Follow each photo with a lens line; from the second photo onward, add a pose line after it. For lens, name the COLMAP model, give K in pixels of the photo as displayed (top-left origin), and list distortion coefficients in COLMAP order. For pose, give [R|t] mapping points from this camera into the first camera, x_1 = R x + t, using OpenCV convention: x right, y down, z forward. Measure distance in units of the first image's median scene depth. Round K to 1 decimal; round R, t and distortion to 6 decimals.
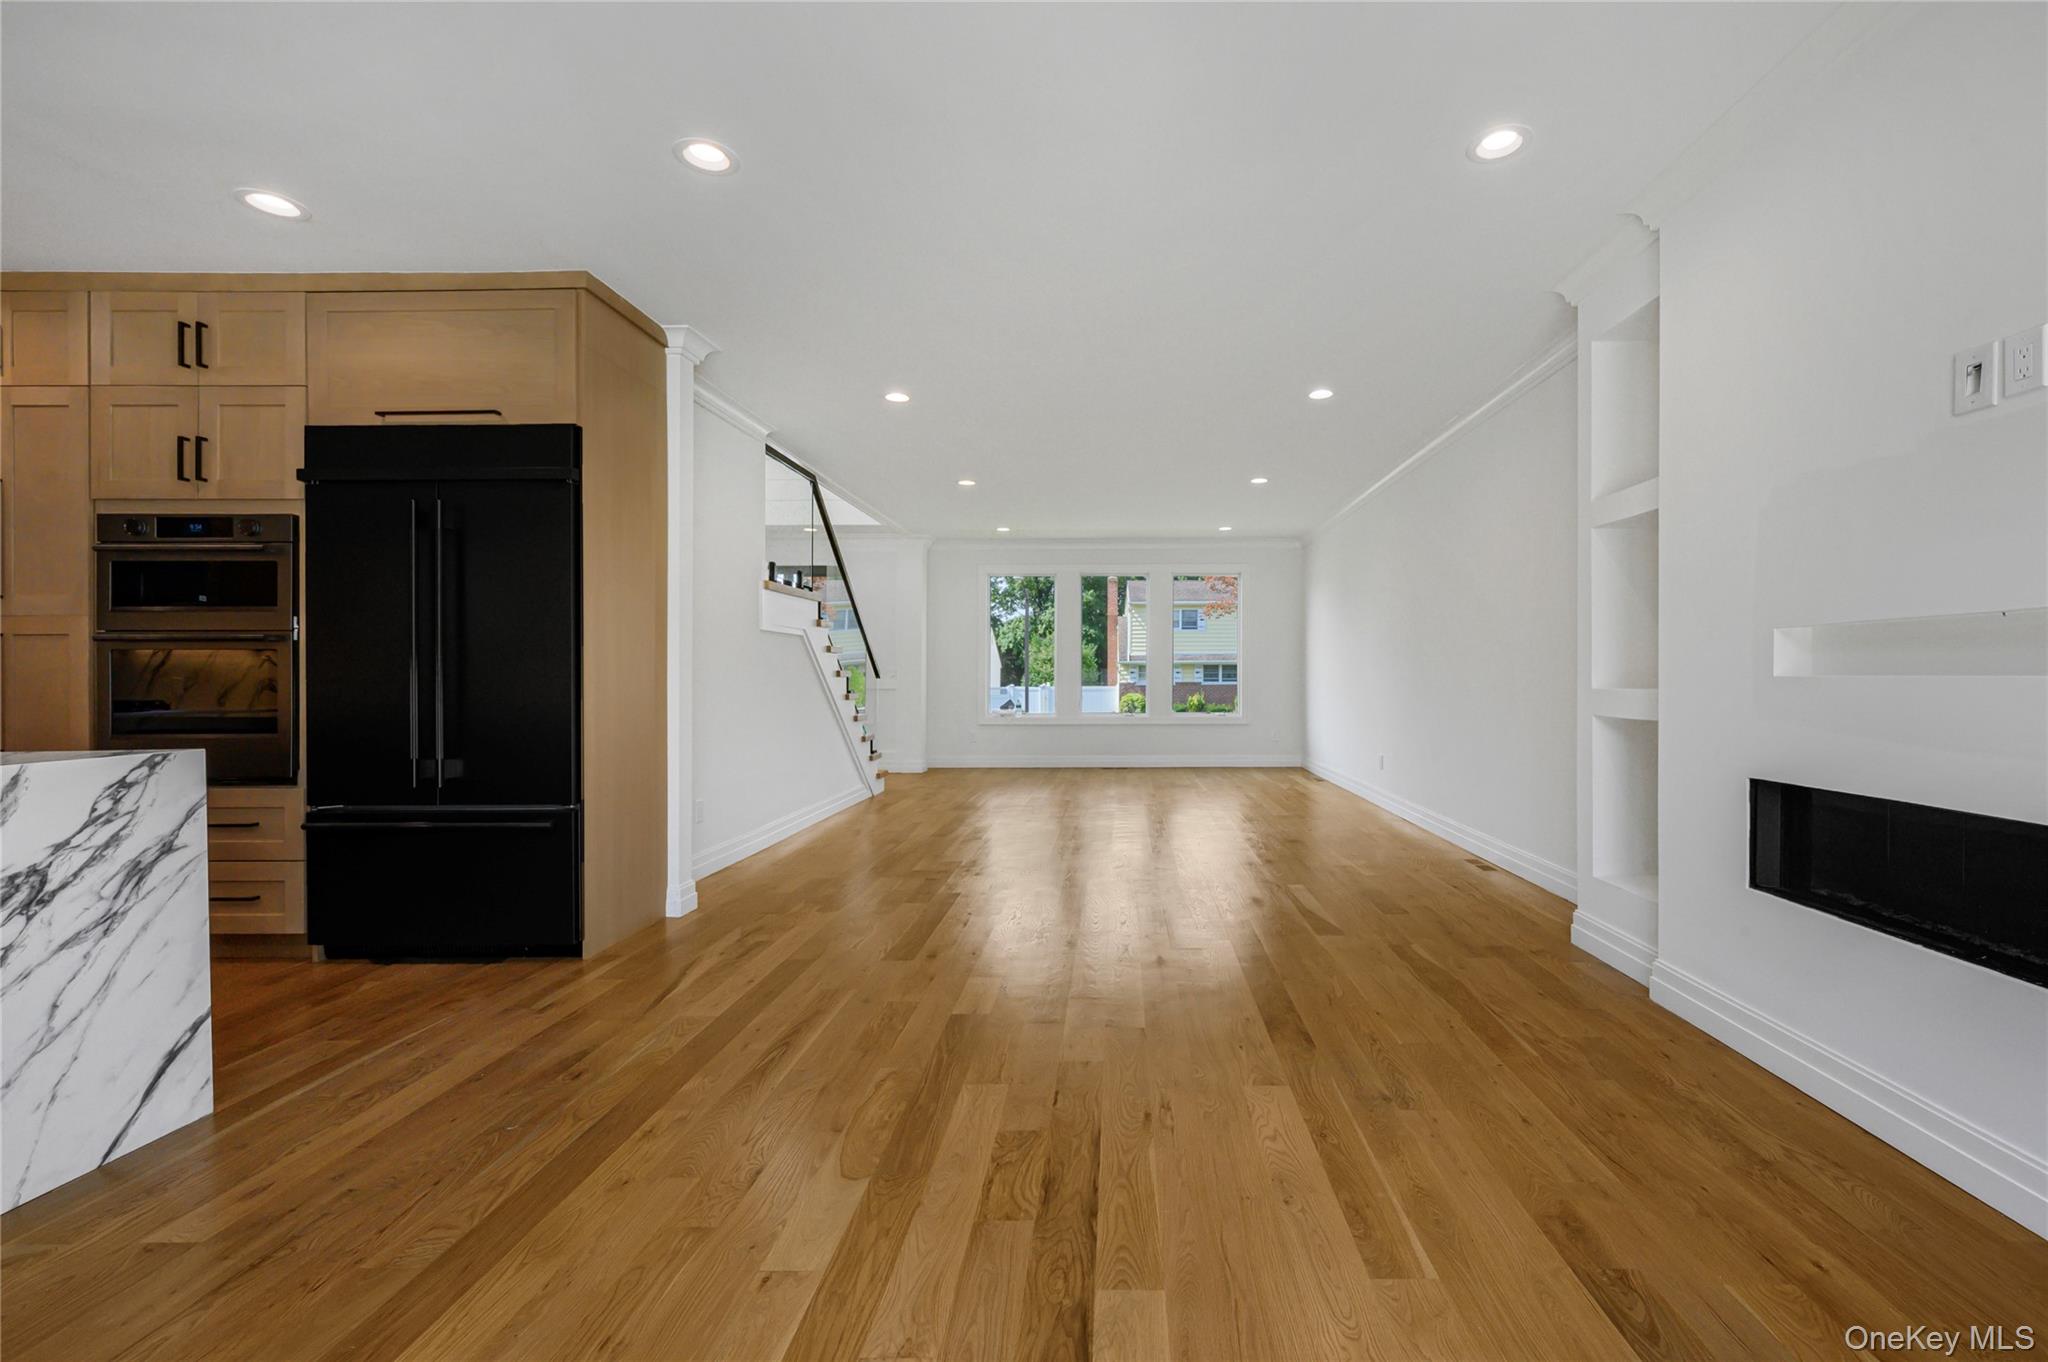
lens RADIAL K [[820.5, 0, 1026.2], [0, 820.5, 672.8], [0, 0, 1]] dist [0.001731, -0.000089]
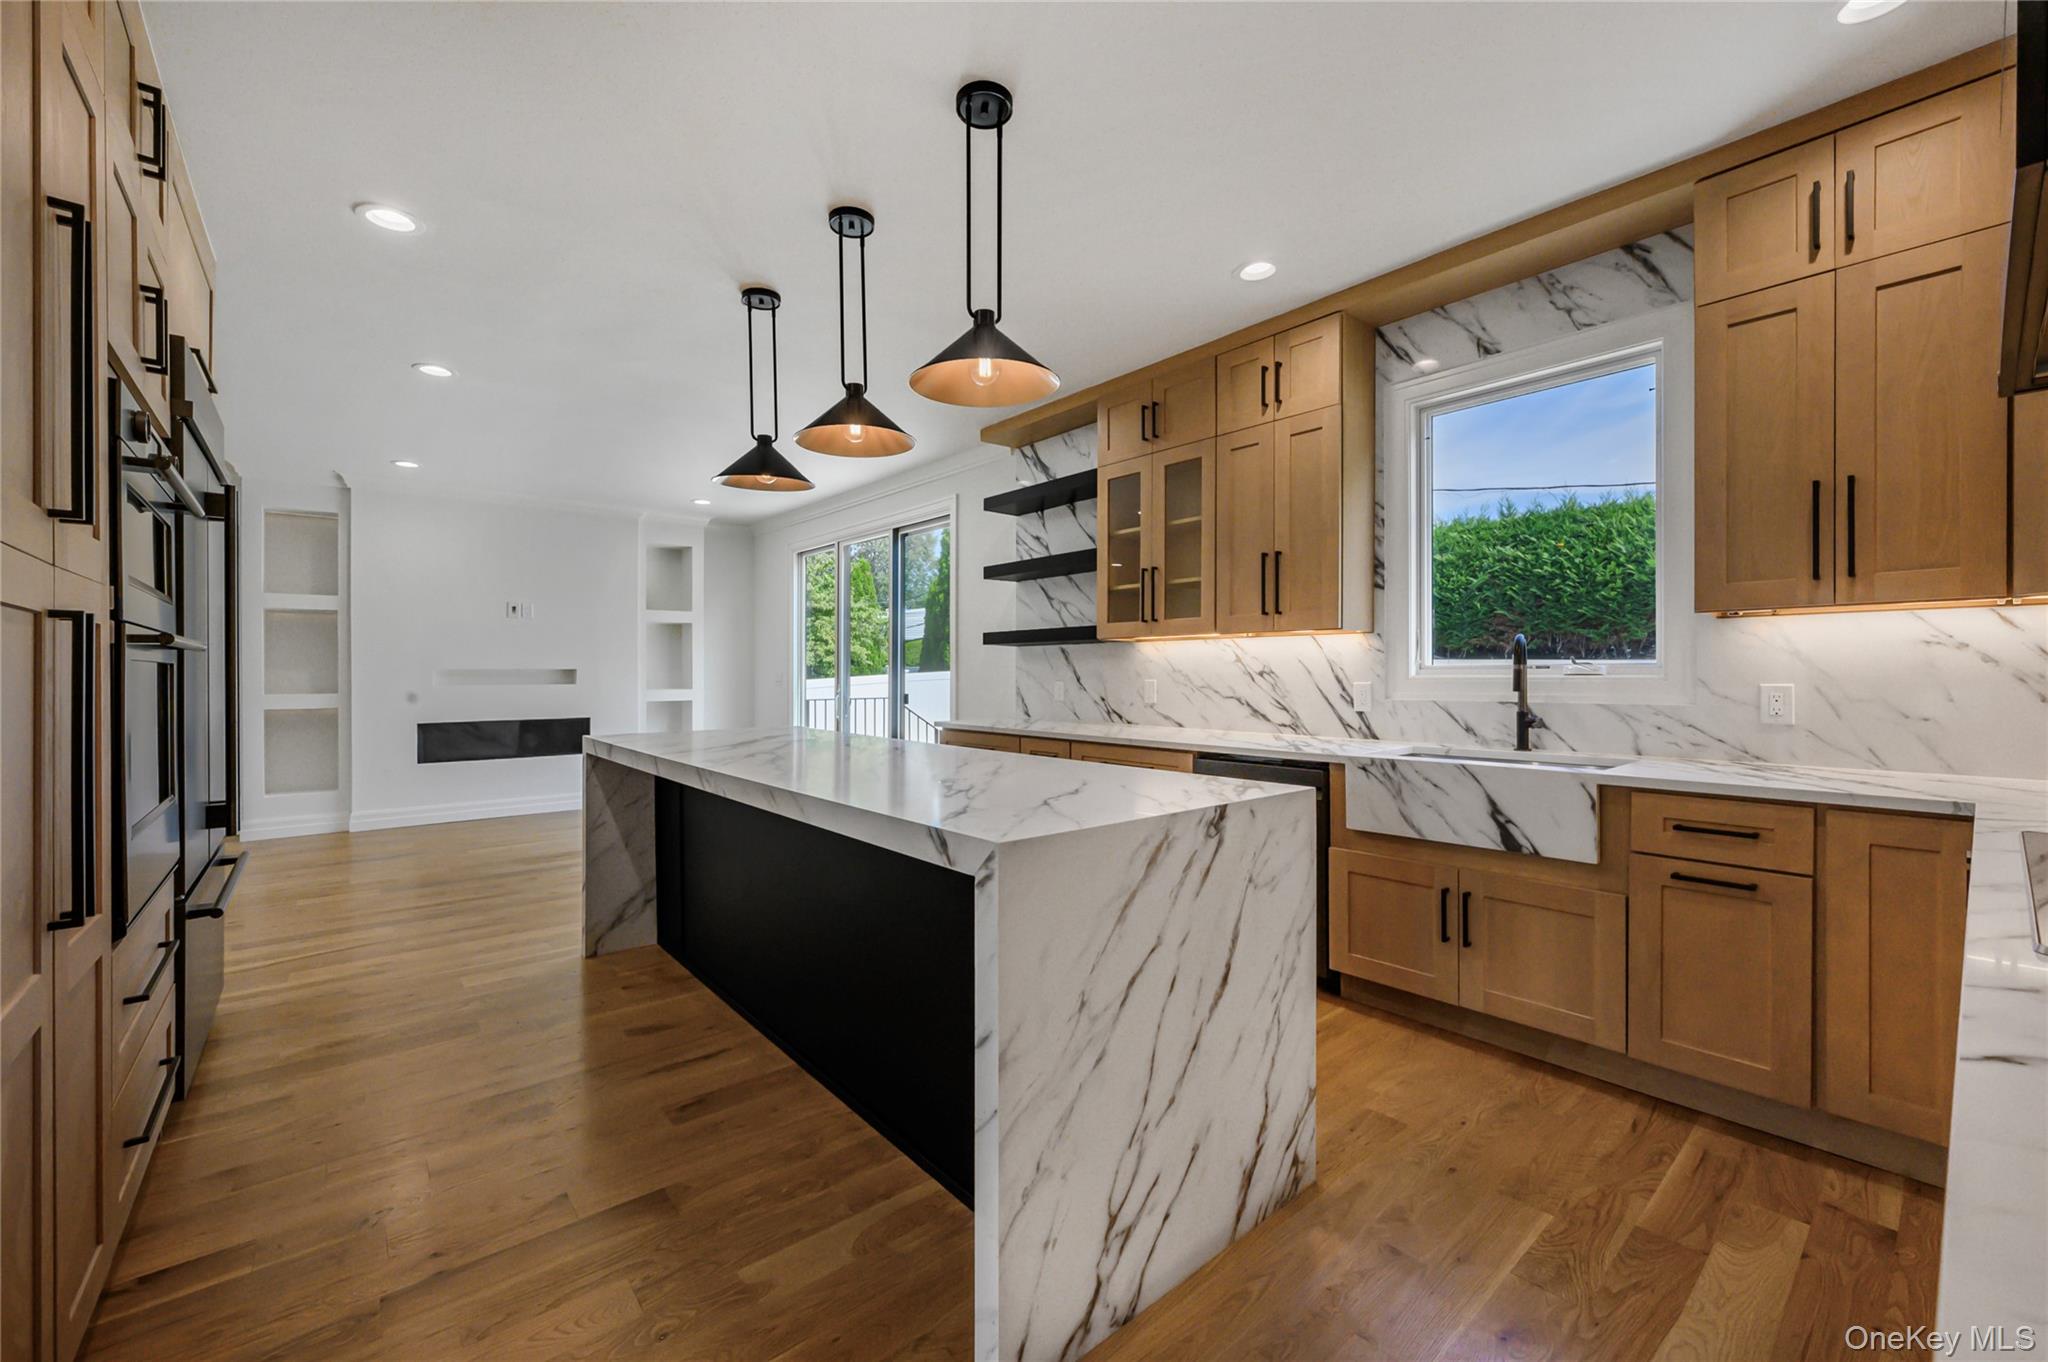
lens RADIAL K [[820.5, 0, 1029.3], [0, 820.5, 668.8], [0, 0, 1]] dist [0.001731, -0.000089]
pose [[-0.635427, -0.001717, 0.772159, -2.201355], [0.004674, 0.999971, 0.006070, -0.054833], [-0.772147, 0.007466, -0.635400, 1.021322]]
